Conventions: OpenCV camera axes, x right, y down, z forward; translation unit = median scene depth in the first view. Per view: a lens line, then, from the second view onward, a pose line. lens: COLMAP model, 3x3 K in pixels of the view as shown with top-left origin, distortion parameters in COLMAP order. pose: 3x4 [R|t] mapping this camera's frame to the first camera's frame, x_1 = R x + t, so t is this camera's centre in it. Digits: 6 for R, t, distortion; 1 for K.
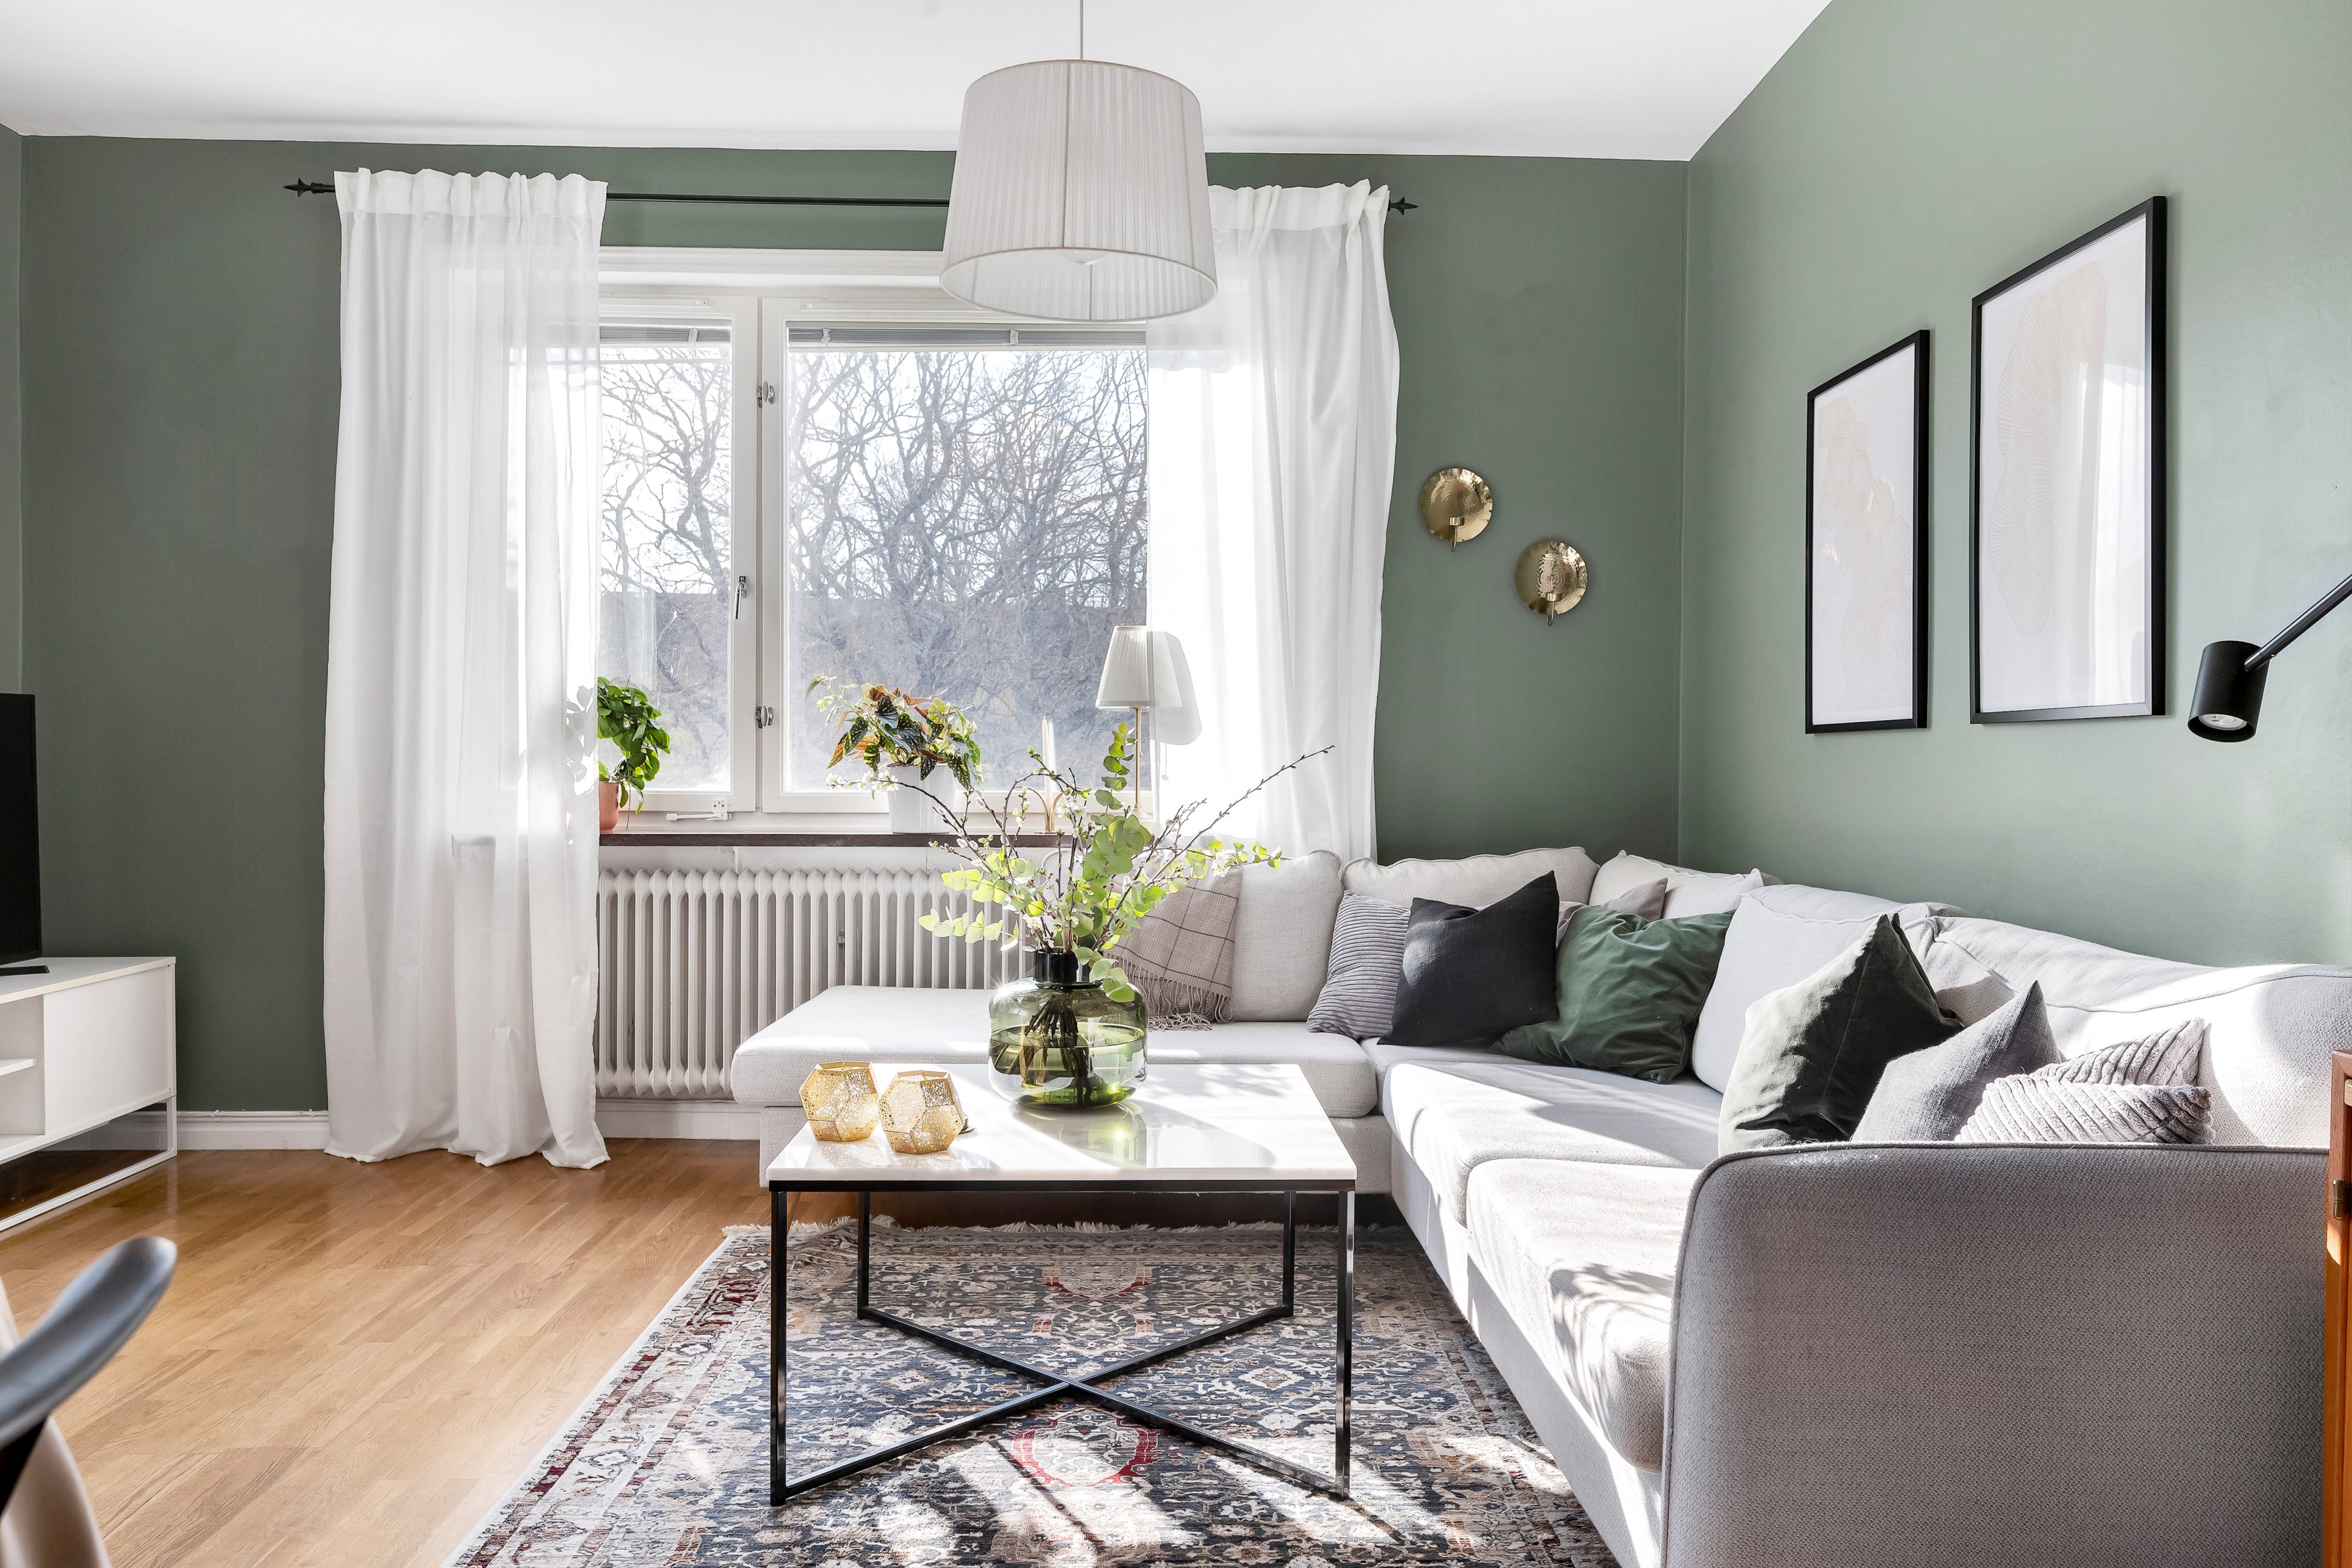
lens RADIAL K [[1739.5, 0, 1197.6], [0, 1739.5, 790.8], [0, 0, 1]] dist [0.001123, -0.002174]
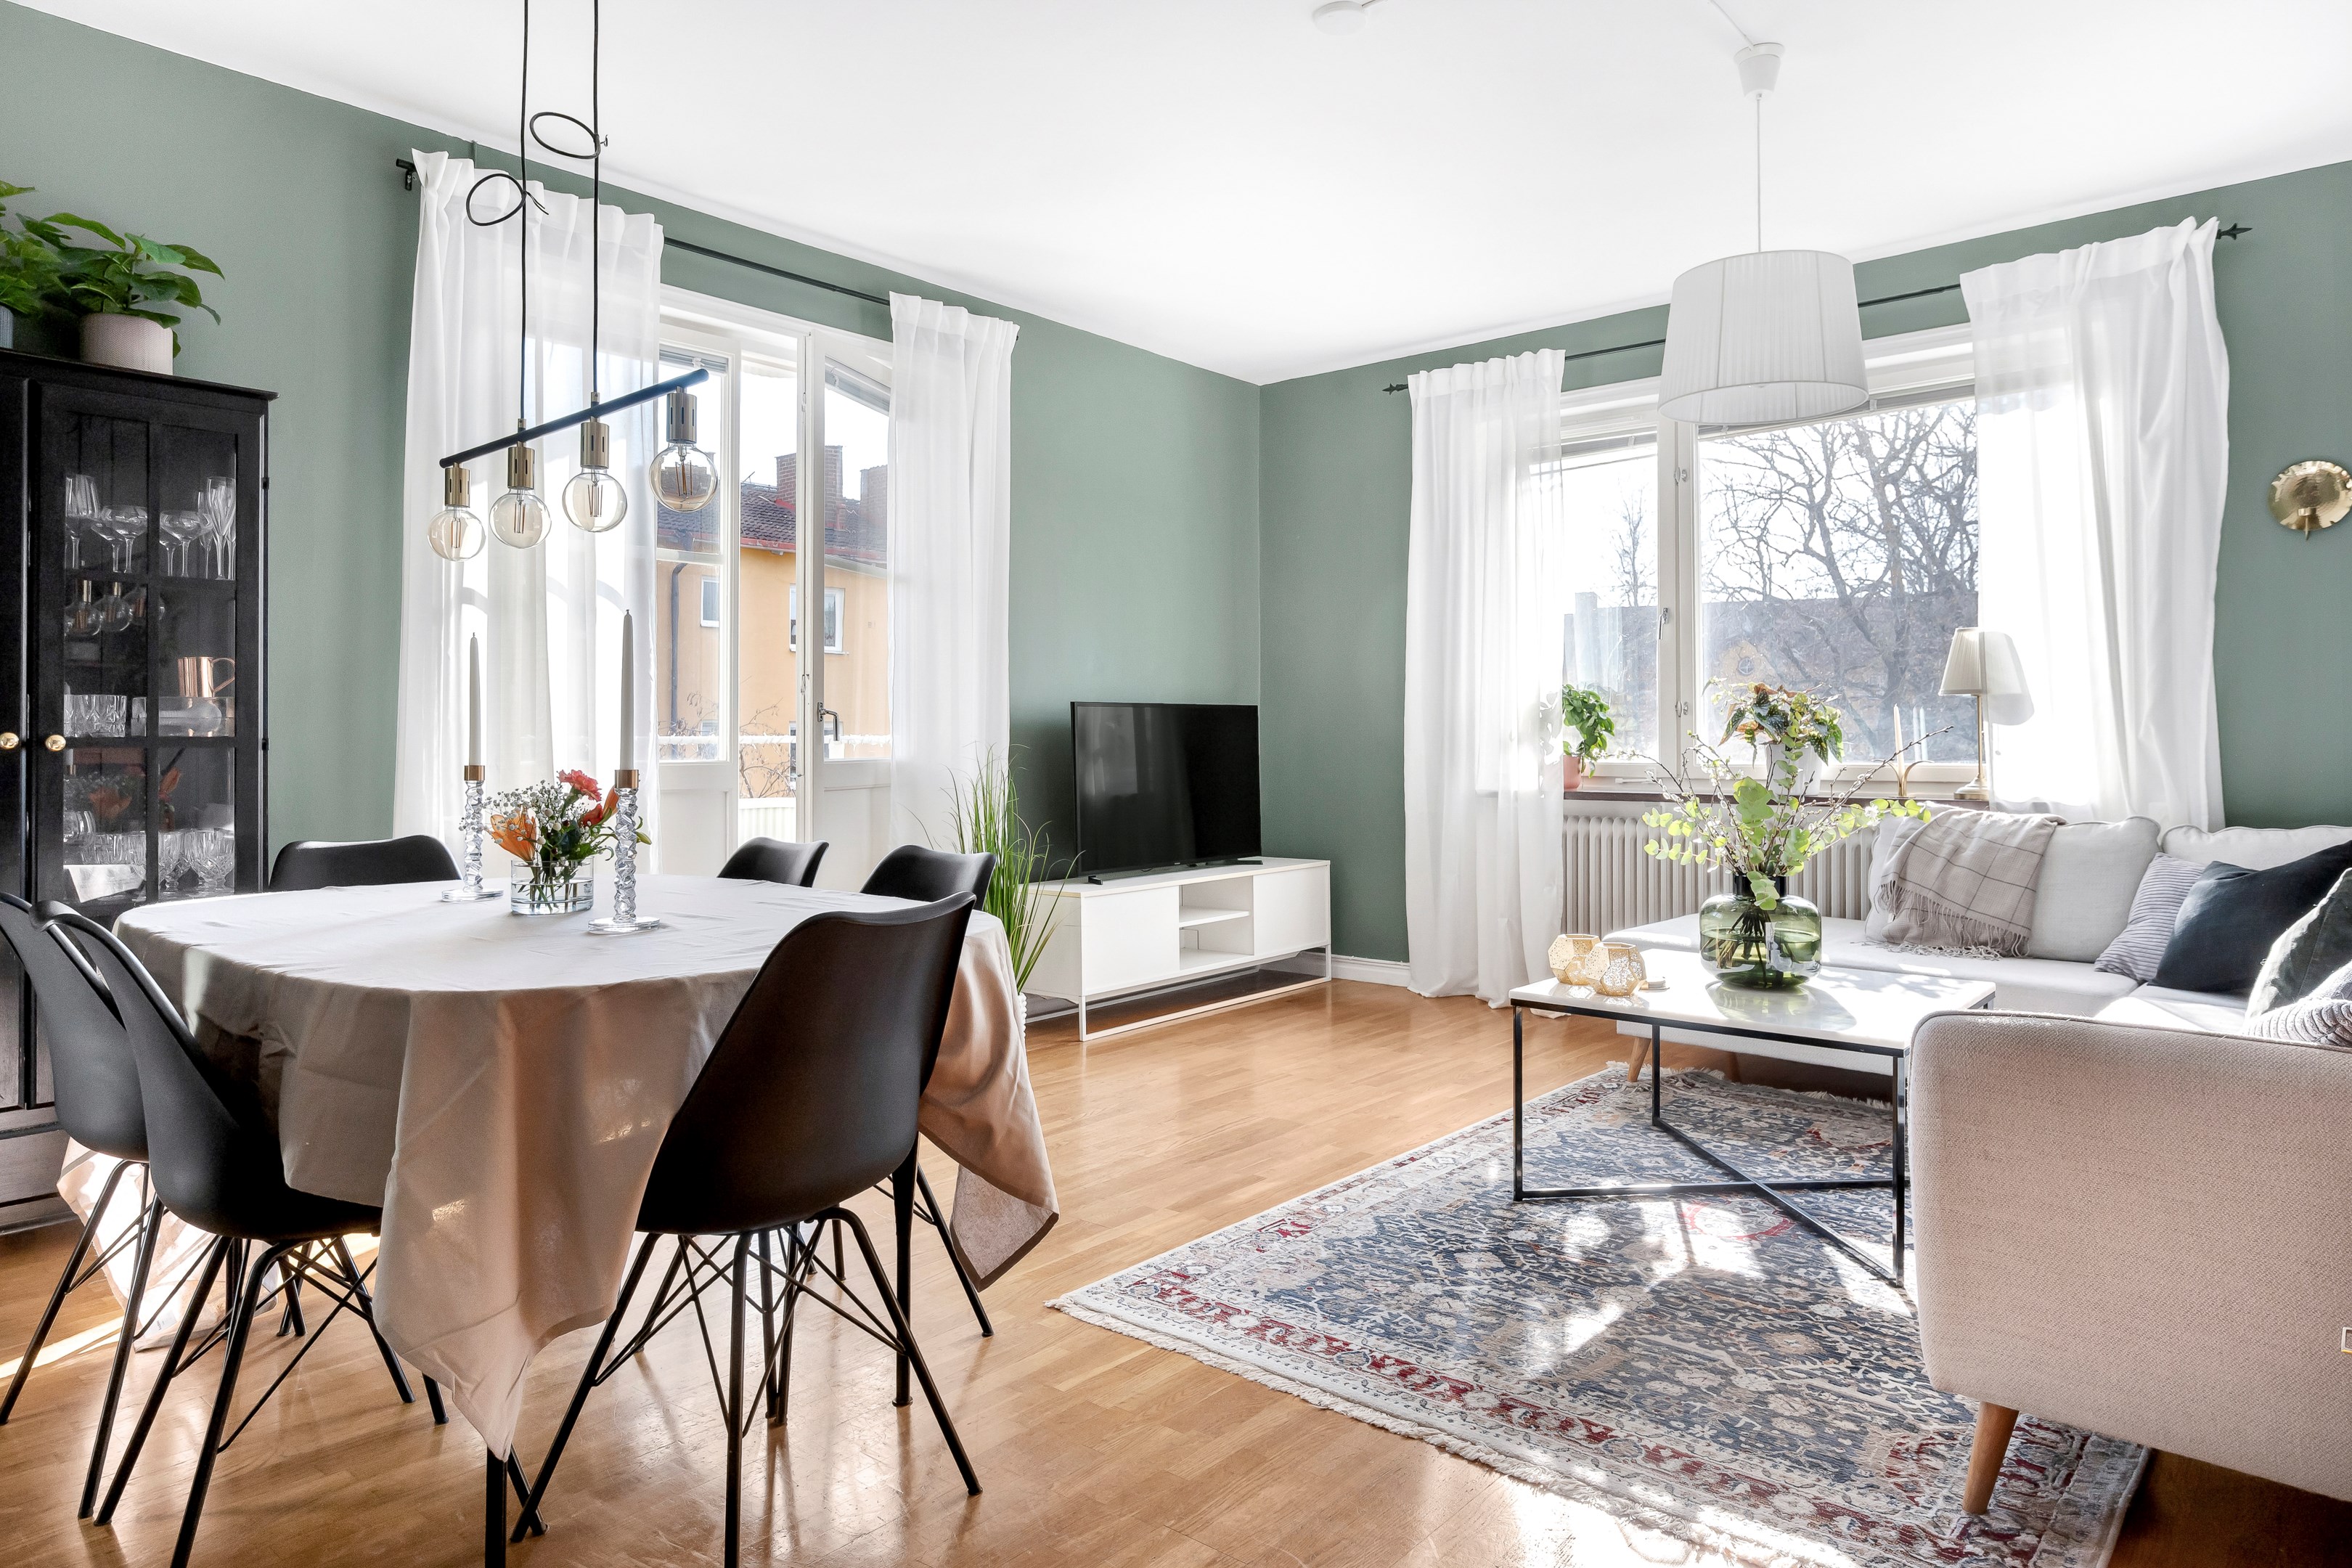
lens RADIAL K [[1429.2, 0, 1168.2], [0, 1429.2, 740.1], [0, 0, 1]] dist [-0.002579, -0.001386]
pose [[0.732936, -0.005780, -0.680273, 0.237023], [-0.006534, 0.999858, -0.015536, 0.002719], [0.680267, 0.015832, 0.732794, -0.111796]]
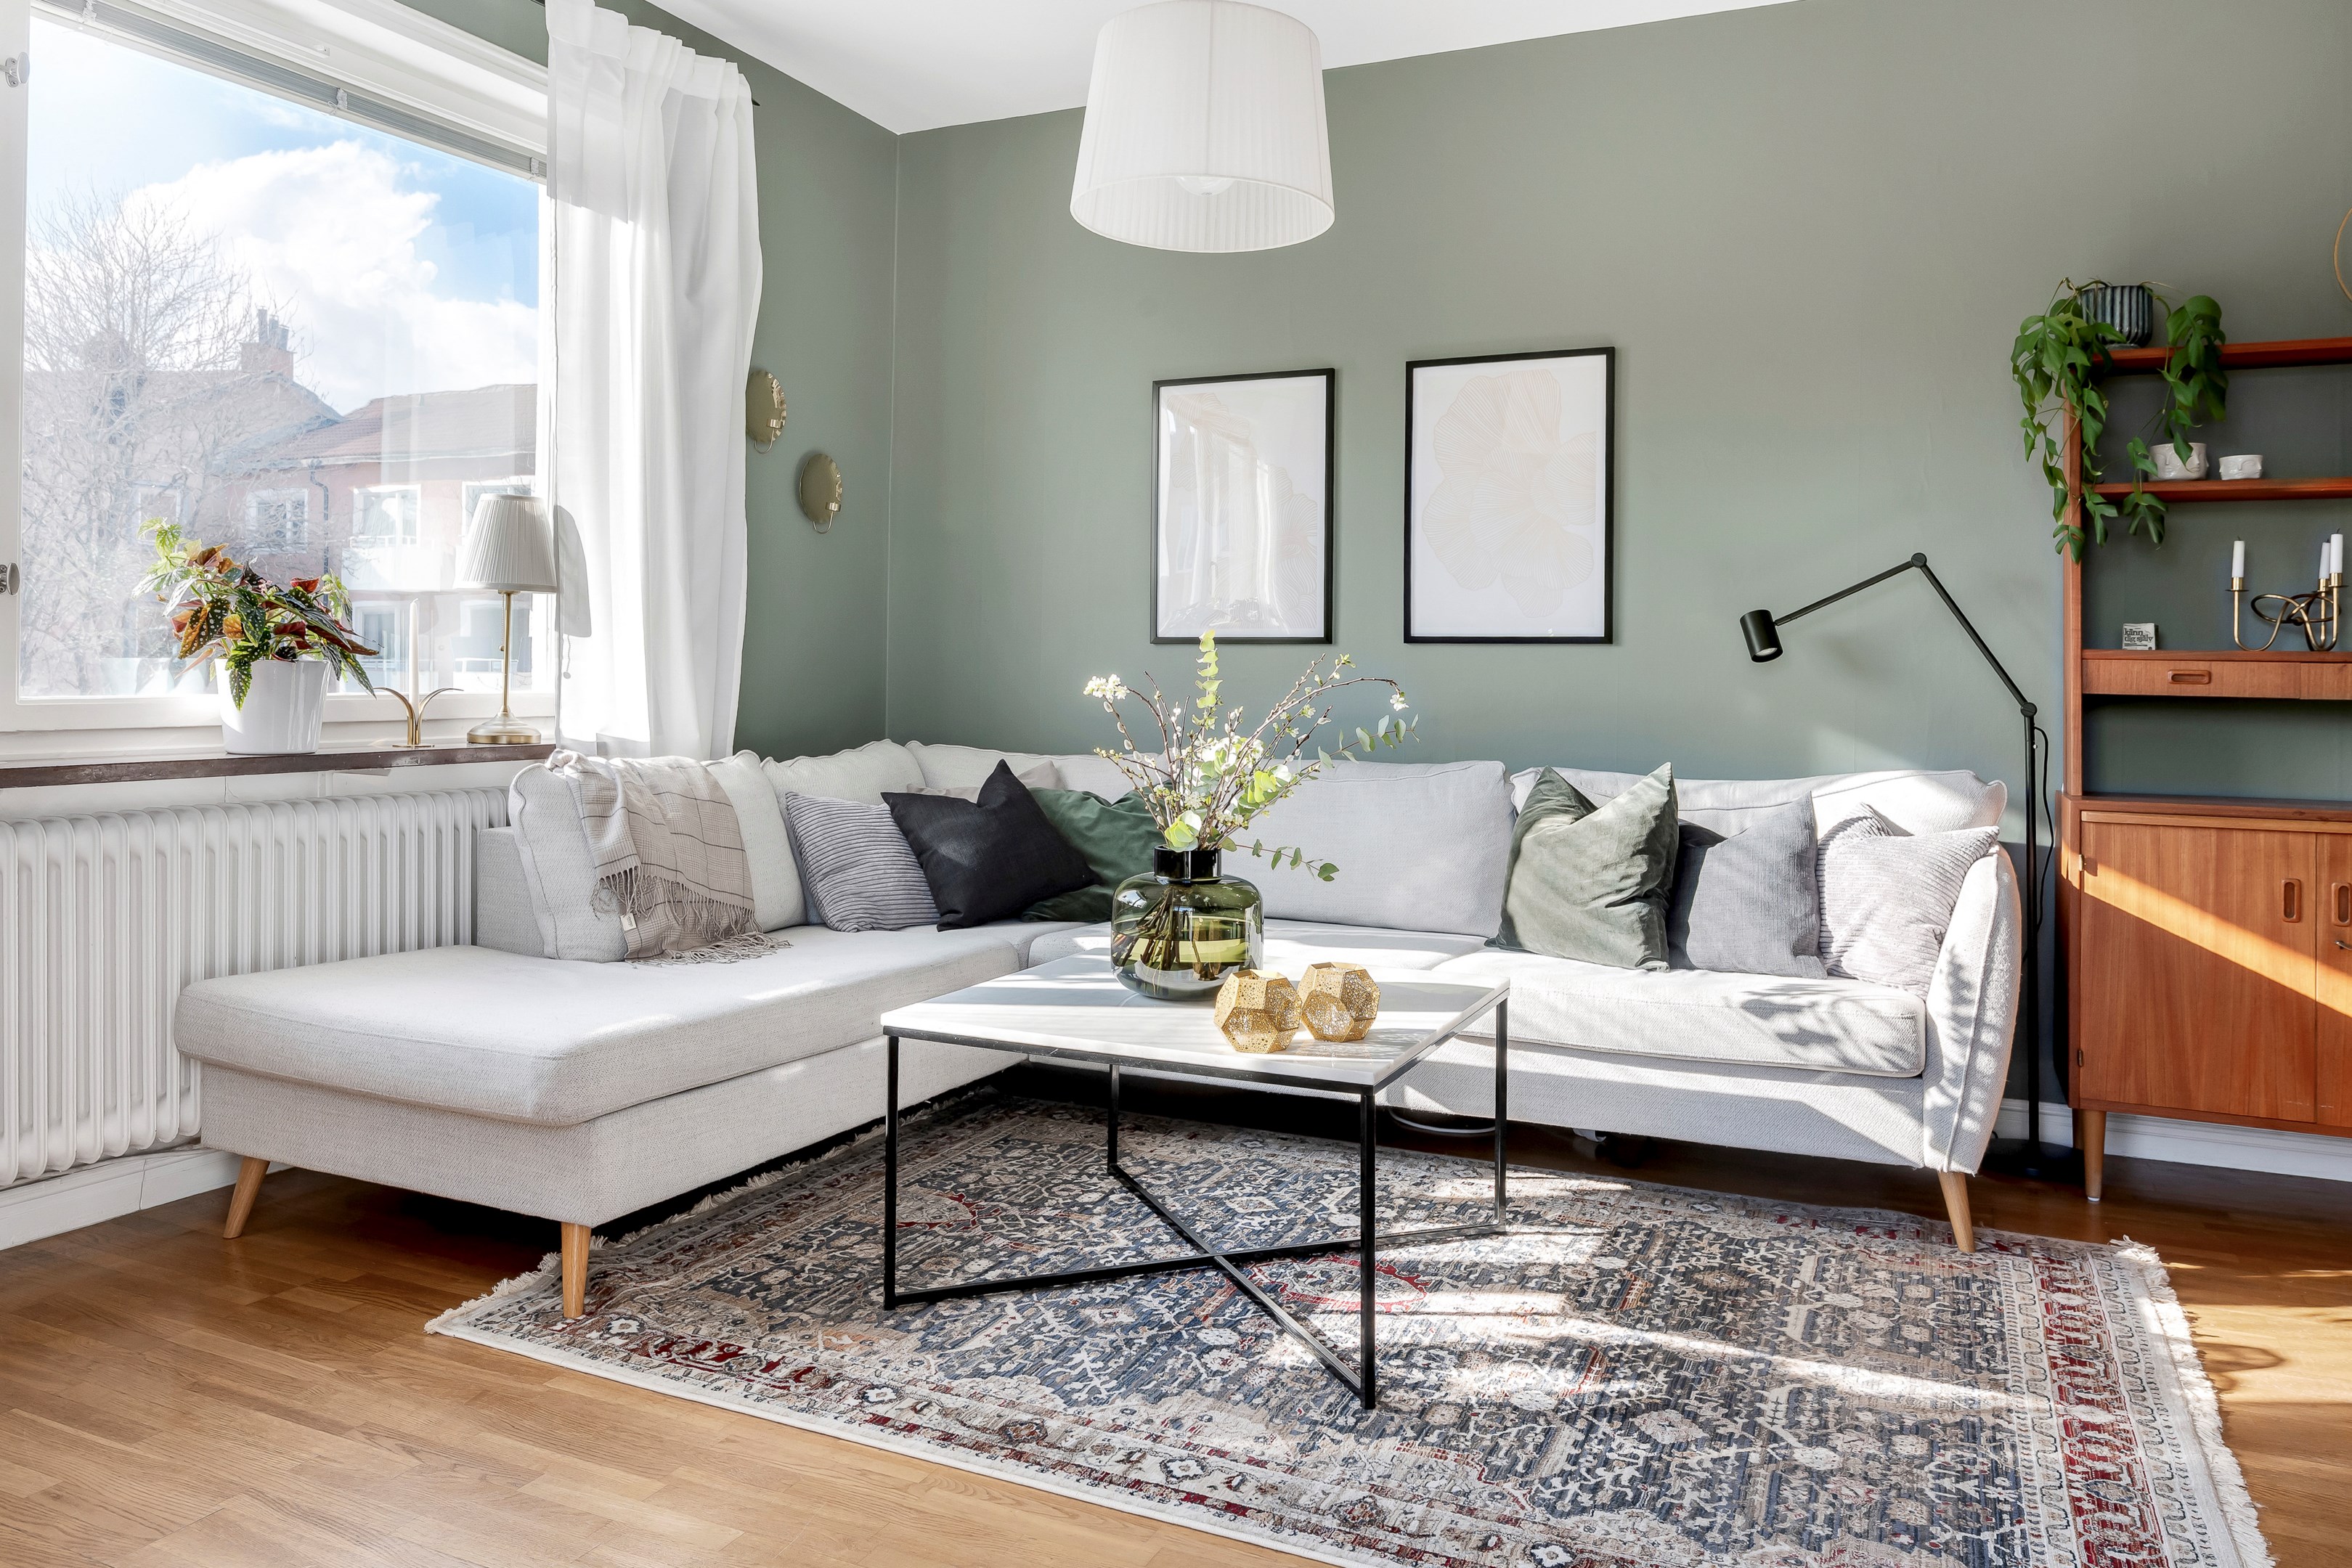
lens RADIAL K [[1660.0, 0, 1180.5], [0, 1660.0, 655.7], [0, 0, 1]] dist [-0.009444, 0.001630]
pose [[0.437857, 0.004963, 0.899031, -0.644714], [0.001510, 0.999979, -0.006256, -0.012111], [-0.899043, 0.004097, 0.437840, 0.375223]]
